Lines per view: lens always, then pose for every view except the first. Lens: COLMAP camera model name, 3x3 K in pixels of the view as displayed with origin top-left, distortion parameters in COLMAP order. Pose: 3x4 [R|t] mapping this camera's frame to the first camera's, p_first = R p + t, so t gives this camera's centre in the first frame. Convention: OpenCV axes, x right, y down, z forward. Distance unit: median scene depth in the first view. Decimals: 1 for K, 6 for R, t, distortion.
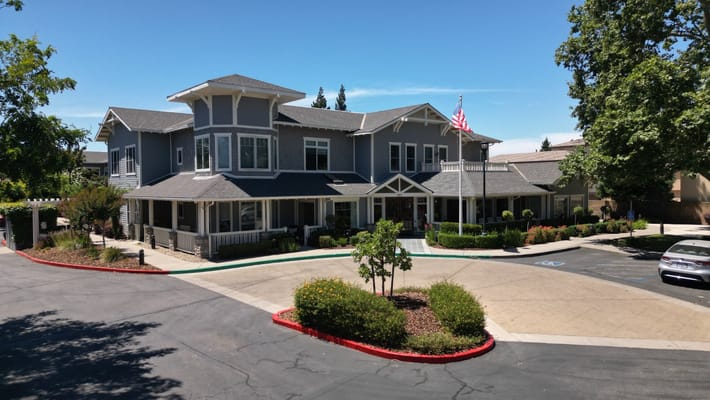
lens RADIAL K [[498.0, 0, 355.5], [0, 498.0, 199.5], [0, 0, 1]] dist [0.079947, -0.074561]
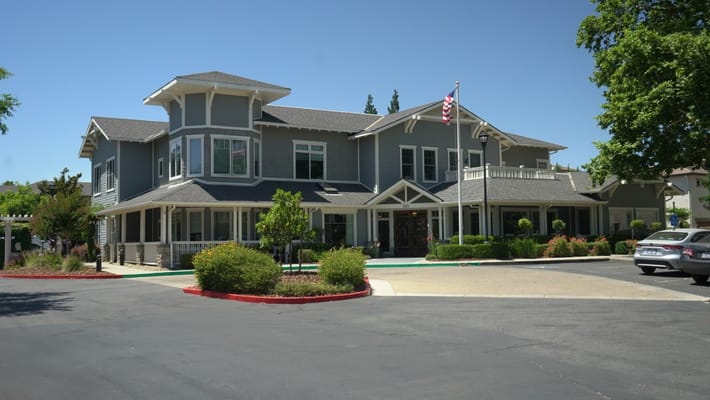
lens RADIAL K [[705.9, 0, 355.0], [0, 705.9, 200.0], [0, 0, 1]] dist [0.000889, 0.006834]
pose [[0.989039, -0.015232, -0.146867, 0.189407], [0.002673, 0.996349, -0.085333, 0.086586], [0.147630, 0.084005, 0.985469, -0.182160]]
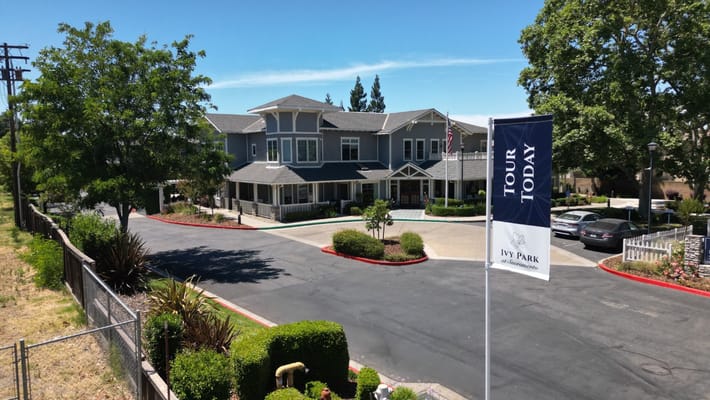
lens RADIAL K [[498.7, 0, 355.0], [0, 498.7, 200.0], [0, 0, 1]] dist [0.086334, -0.088709]
pose [[0.996217, 0.005124, -0.086747, 0.063213], [0.000106, 0.998188, 0.060179, -0.034408], [0.086898, -0.059961, 0.994411, -0.435155]]
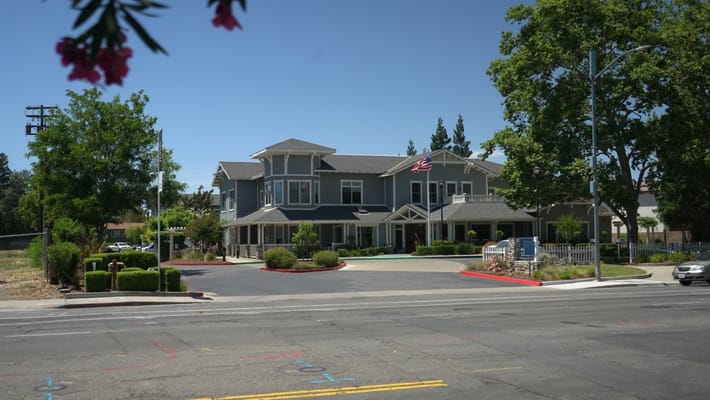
lens RADIAL K [[743.5, 0, 354.7], [0, 743.5, 202.9], [0, 0, 1]] dist [0.006915, -0.006987]
pose [[0.946666, -0.021467, -0.321502, 0.620181], [-0.002125, 0.997341, -0.072850, 0.091014], [0.322211, 0.069648, 0.944102, -0.952347]]
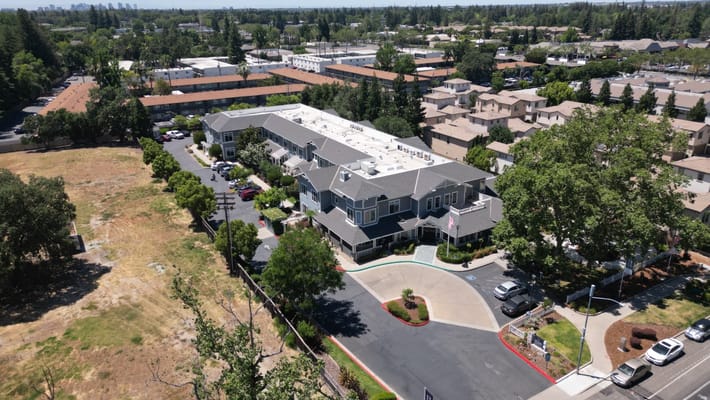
lens RADIAL K [[498.0, 0, 355.5], [0, 498.0, 199.5], [0, 0, 1]] dist [0.079947, -0.074561]
pose [[0.987591, 0.053656, -0.147601, 0.092808], [-0.000768, 0.941468, 0.337101, -0.992066], [0.157049, -0.332804, 0.929826, -1.302264]]
